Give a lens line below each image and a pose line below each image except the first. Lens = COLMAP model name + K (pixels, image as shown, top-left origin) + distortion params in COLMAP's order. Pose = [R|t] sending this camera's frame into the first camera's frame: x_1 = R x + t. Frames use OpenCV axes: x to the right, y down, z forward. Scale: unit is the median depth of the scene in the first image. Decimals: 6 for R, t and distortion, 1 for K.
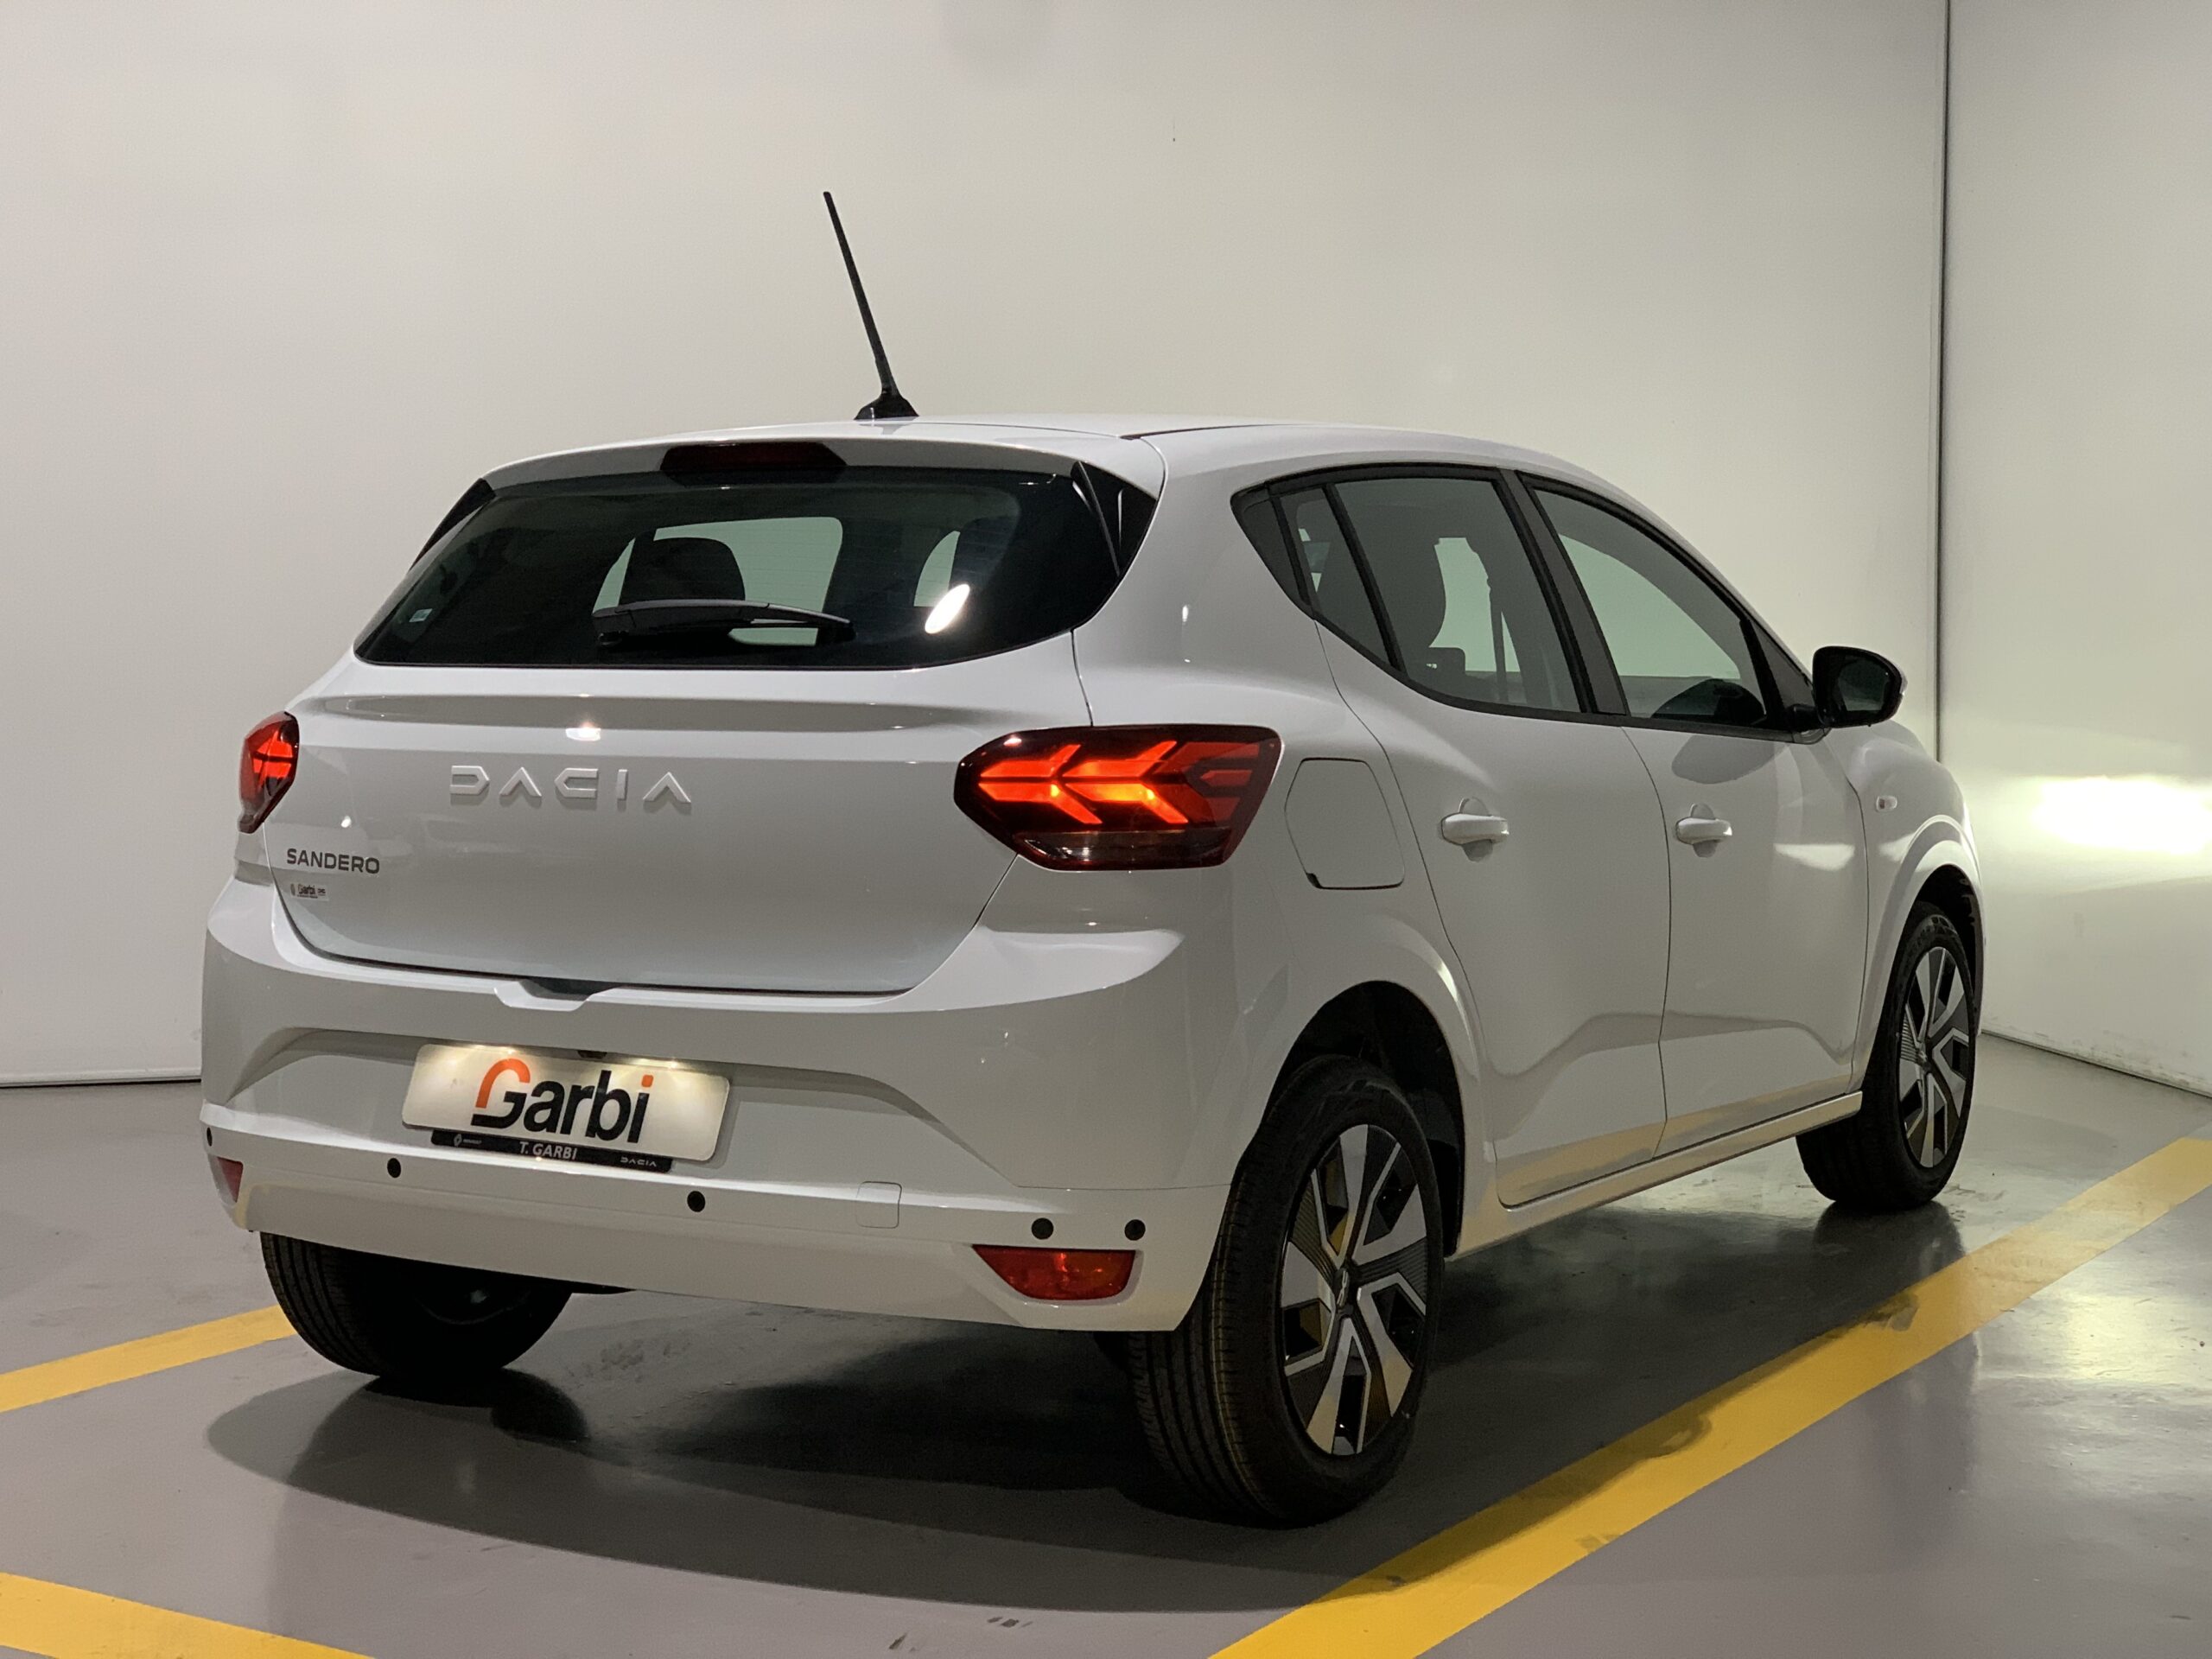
lens RADIAL K [[3270.7, 0, 1086.3], [0, 3270.7, 829.7], [0, 0, 1]] dist [0.093991, 0.000000]
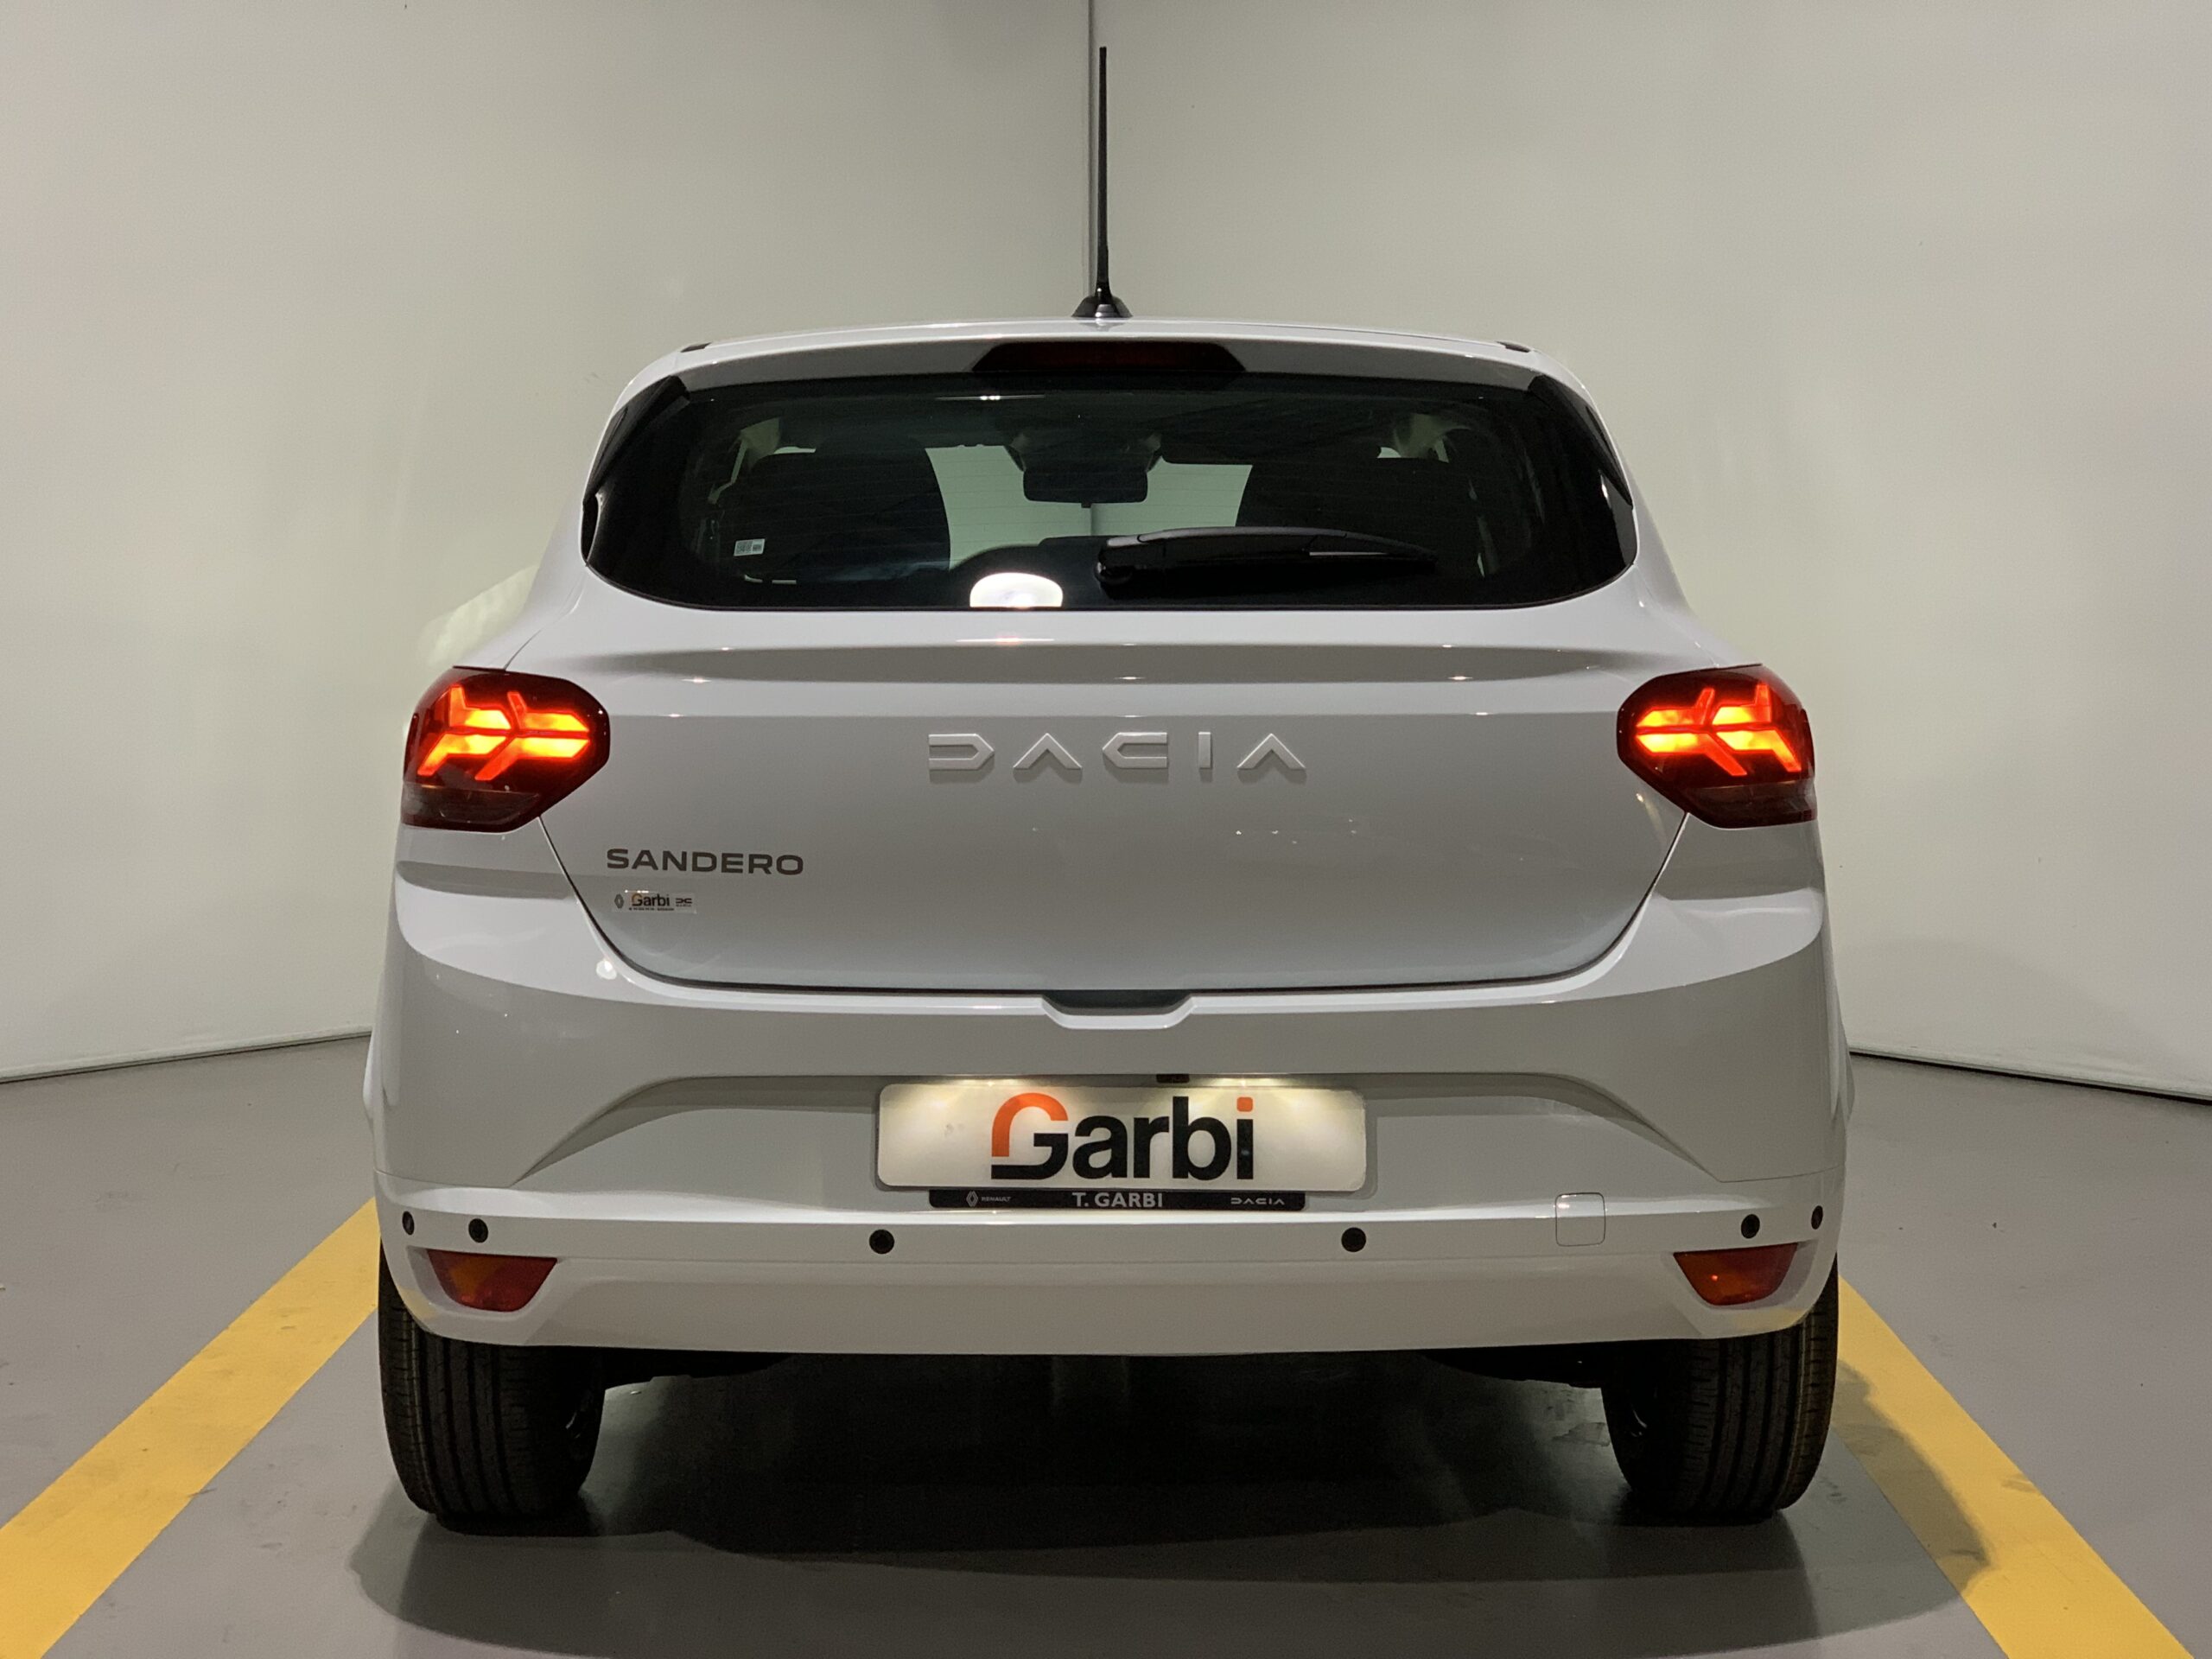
lens RADIAL K [[3270.7, 0, 1111.9], [0, 3270.7, 835.1], [0, 0, 1]] dist [0.093991, 0.000000]
pose [[0.845495, -0.045206, 0.532066, -0.595157], [0.035542, 0.998965, 0.028395, -0.016456], [-0.532799, -0.005097, 0.846227, 0.308327]]
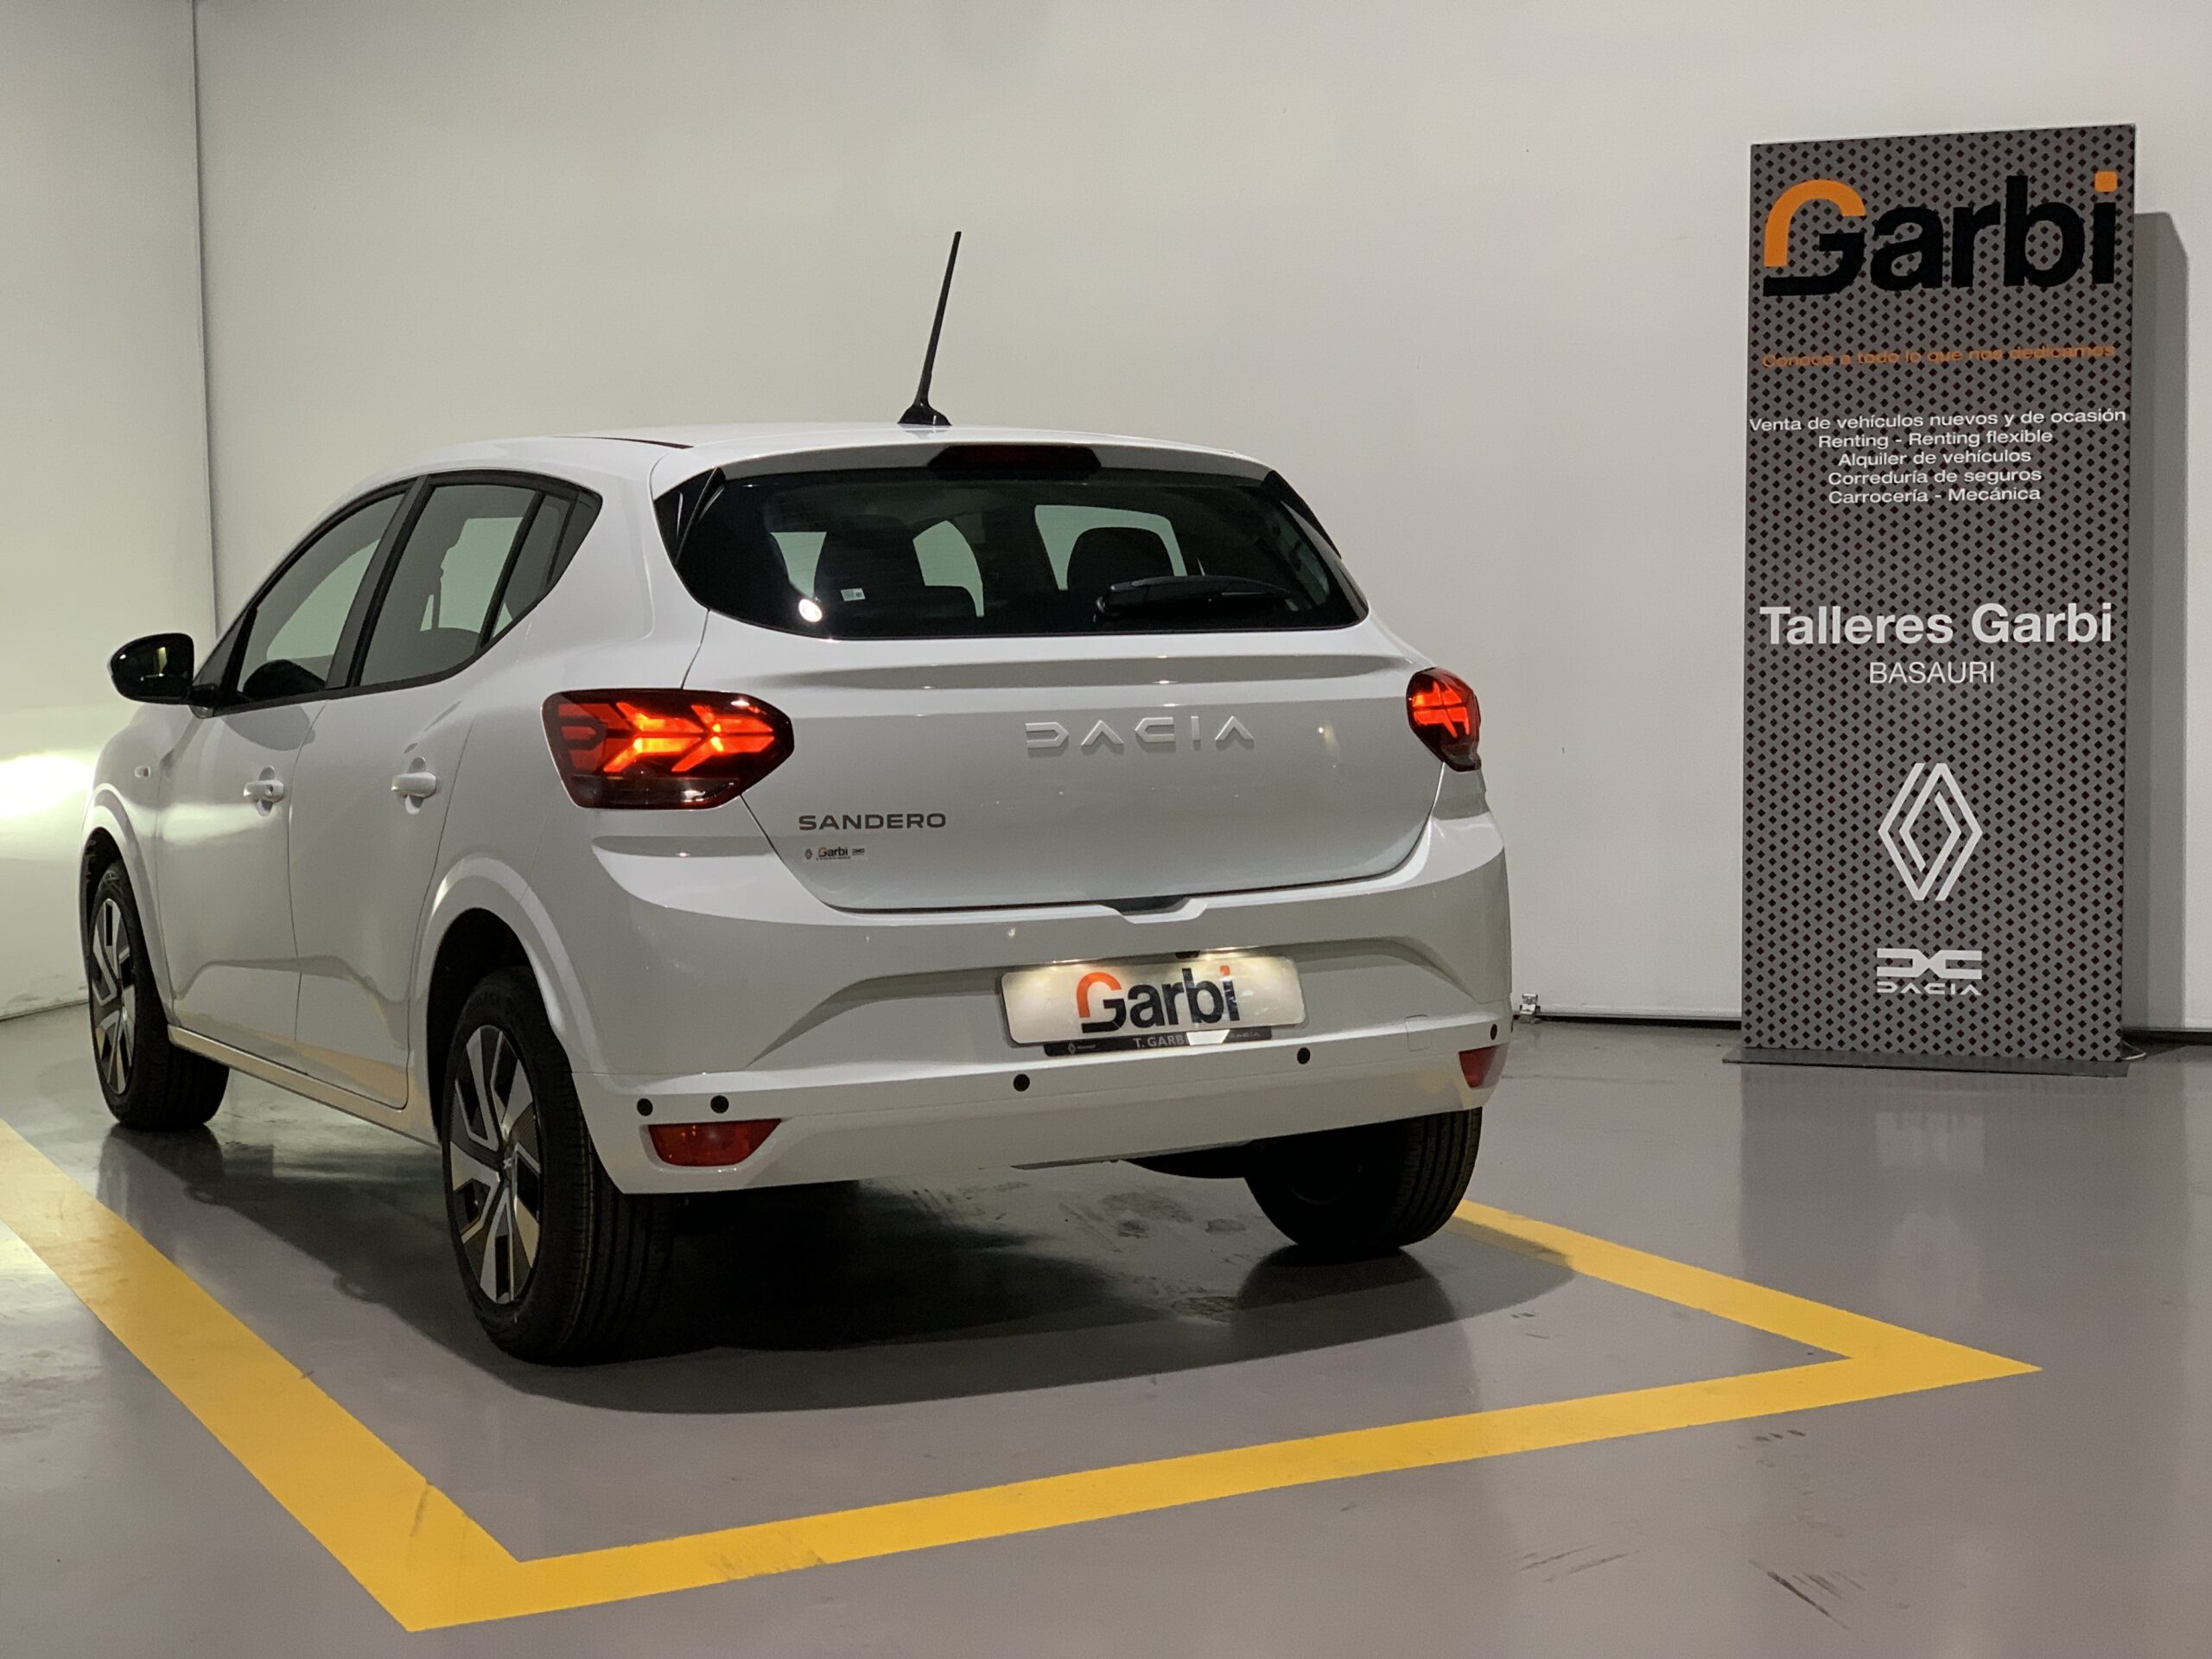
lens RADIAL K [[3270.7, 0, 1094.0], [0, 3270.7, 818.1], [0, 0, 1]] dist [0.093991, 0.000000]
pose [[0.497722, -0.065037, 0.864895, -1.190713], [0.073177, 0.996778, 0.032843, -0.023007], [-0.864244, 0.046944, 0.500878, 0.424216]]
